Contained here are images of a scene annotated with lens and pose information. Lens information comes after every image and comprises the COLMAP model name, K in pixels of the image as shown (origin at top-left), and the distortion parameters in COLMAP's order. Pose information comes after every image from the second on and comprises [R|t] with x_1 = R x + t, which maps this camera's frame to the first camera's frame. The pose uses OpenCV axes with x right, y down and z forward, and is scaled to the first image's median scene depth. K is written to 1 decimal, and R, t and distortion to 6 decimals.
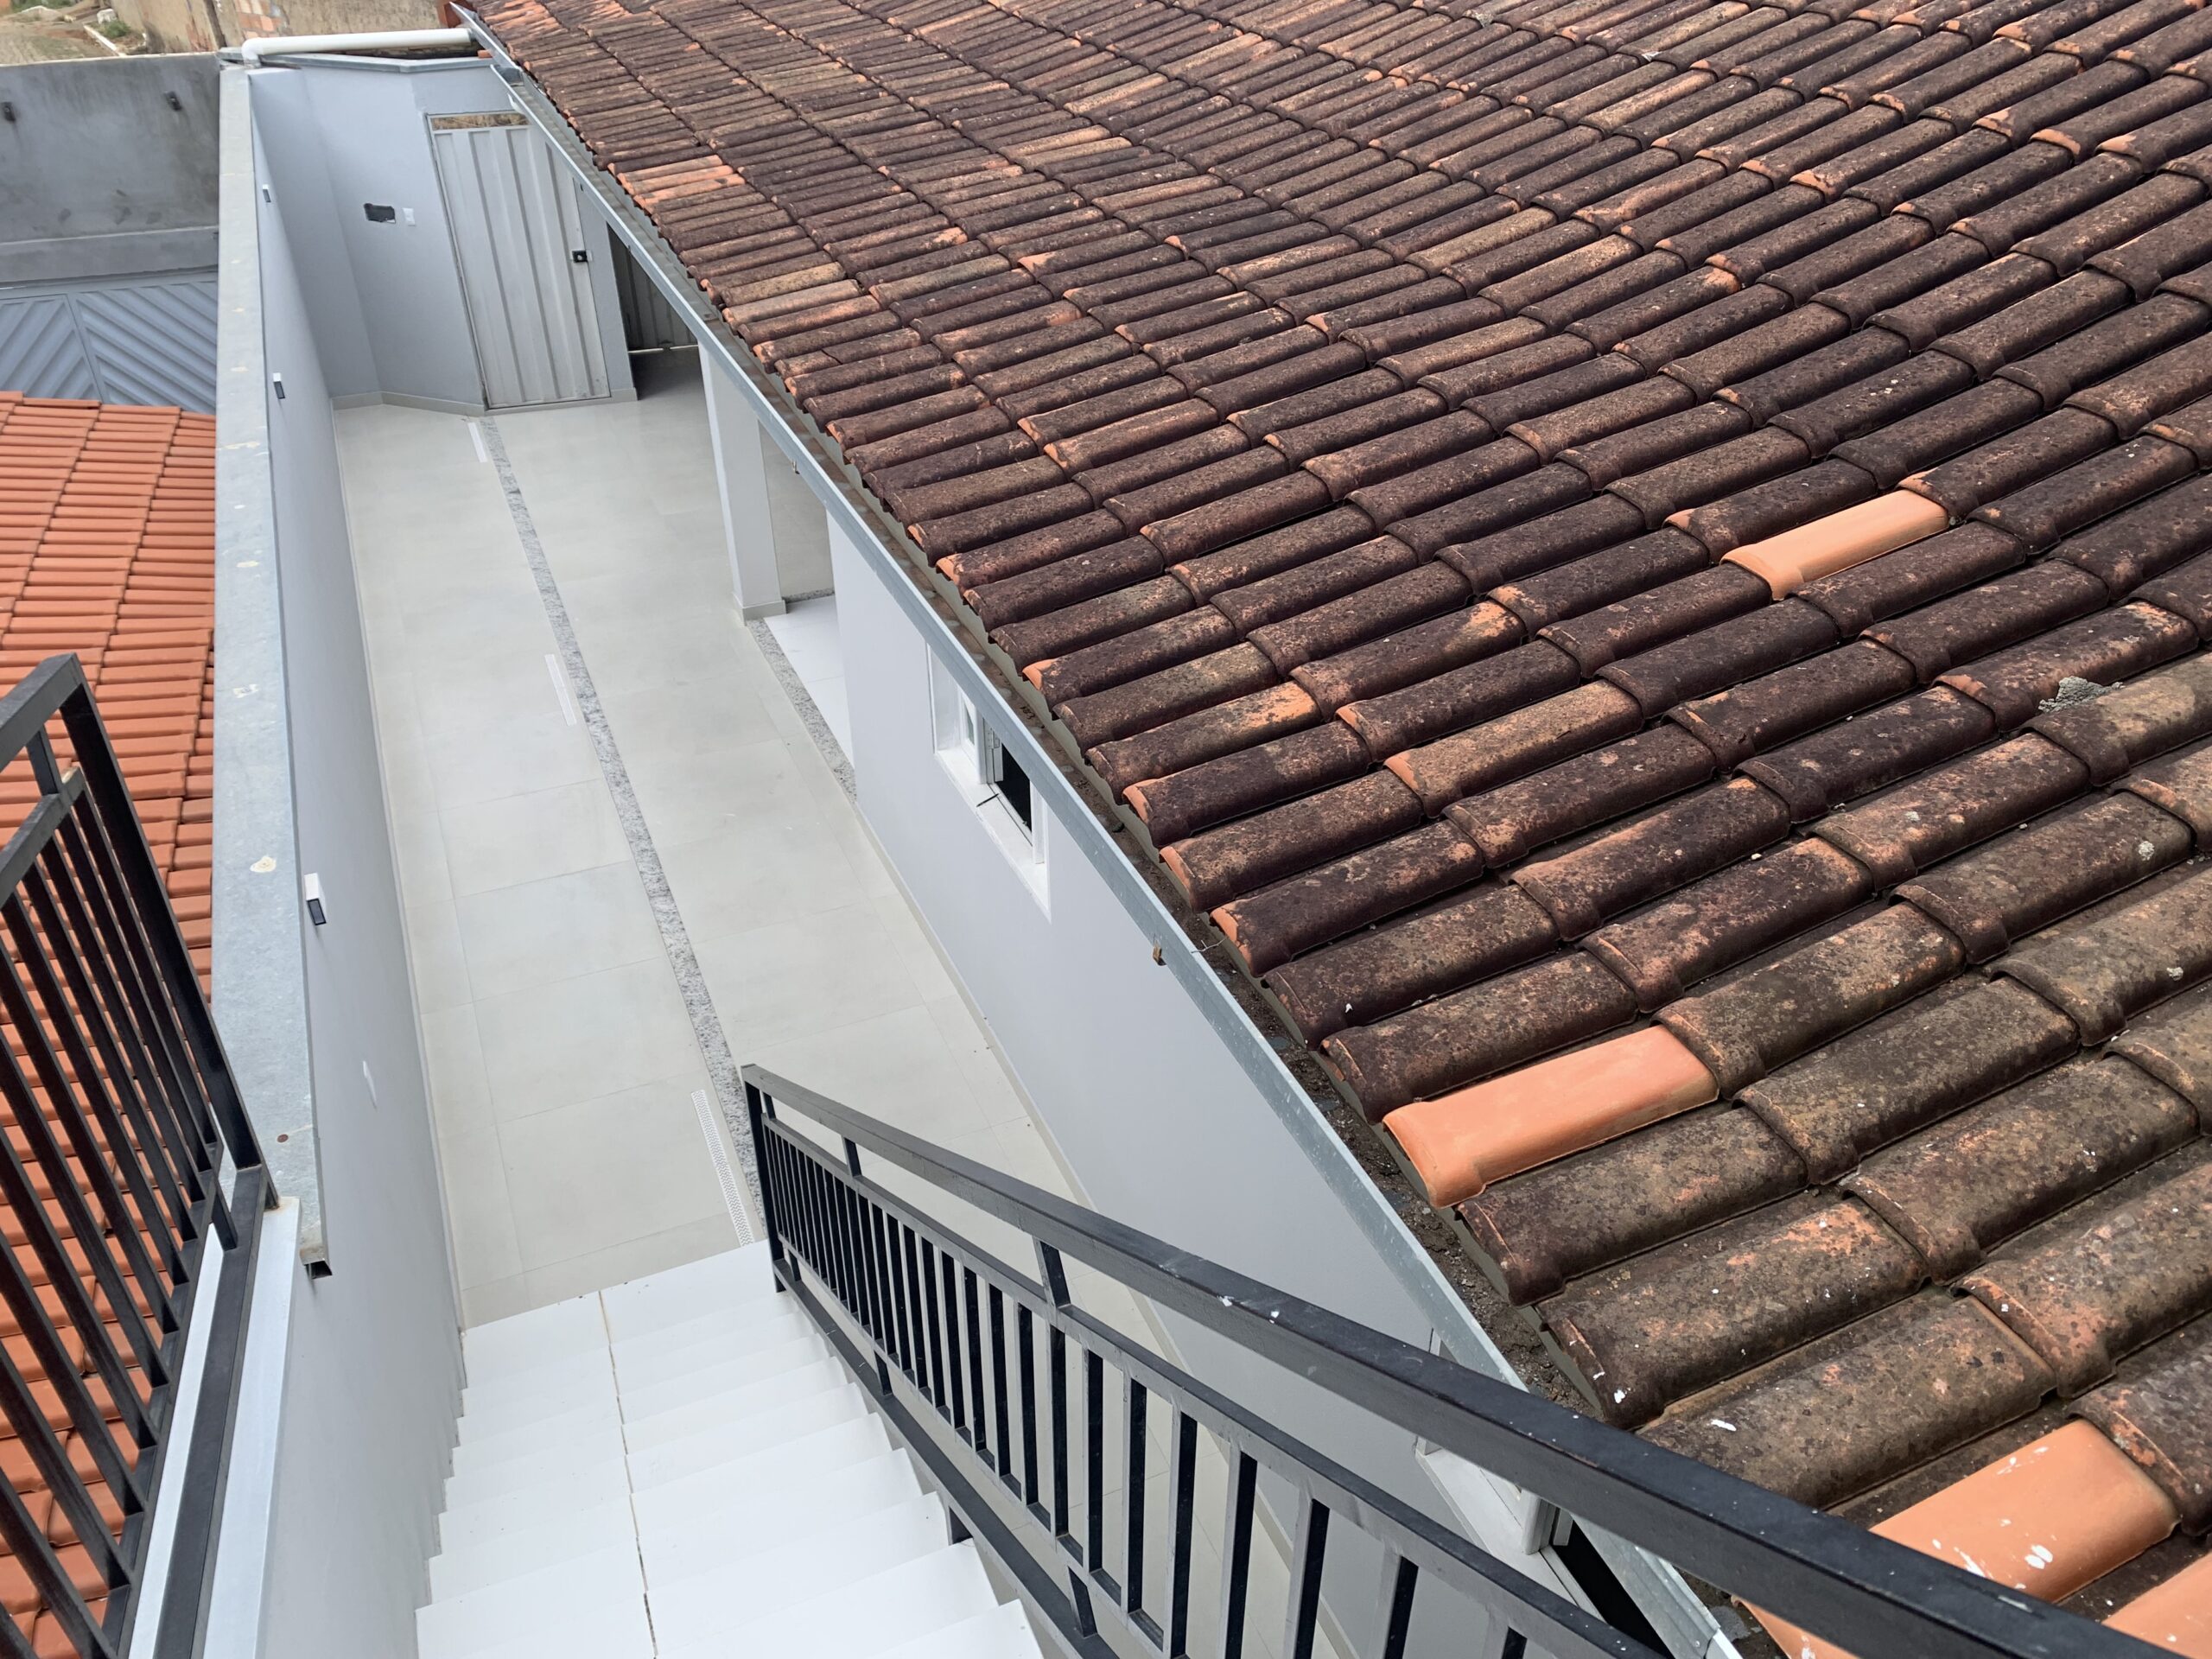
lens RADIAL K [[1711.0, 0, 1097.4], [0, 1711.0, 821.7], [0, 0, 1]] dist [0.030059, -0.029638]
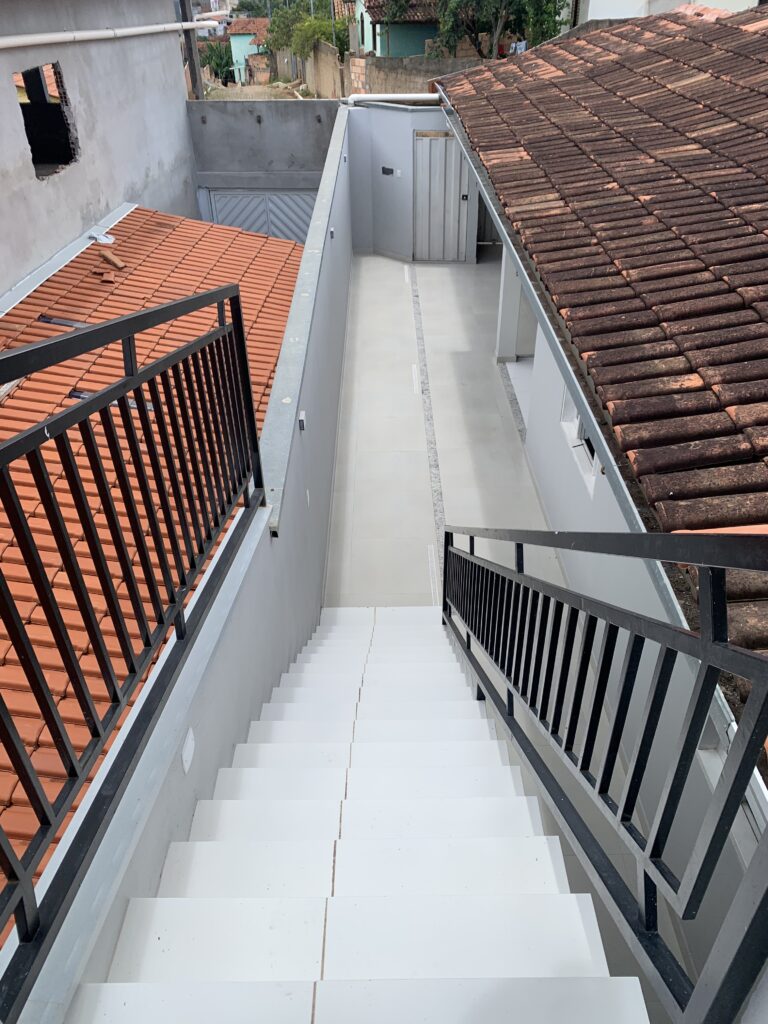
lens RADIAL K [[792.1, 0, 390.8], [0, 792.1, 518.5], [0, 0, 1]] dist [0.030059, -0.029638]
pose [[0.925872, 0.215037, -0.310677, 0.059144], [-0.202131, 0.976592, 0.073568, 0.060777], [0.319224, -0.005317, 0.947664, -0.074360]]
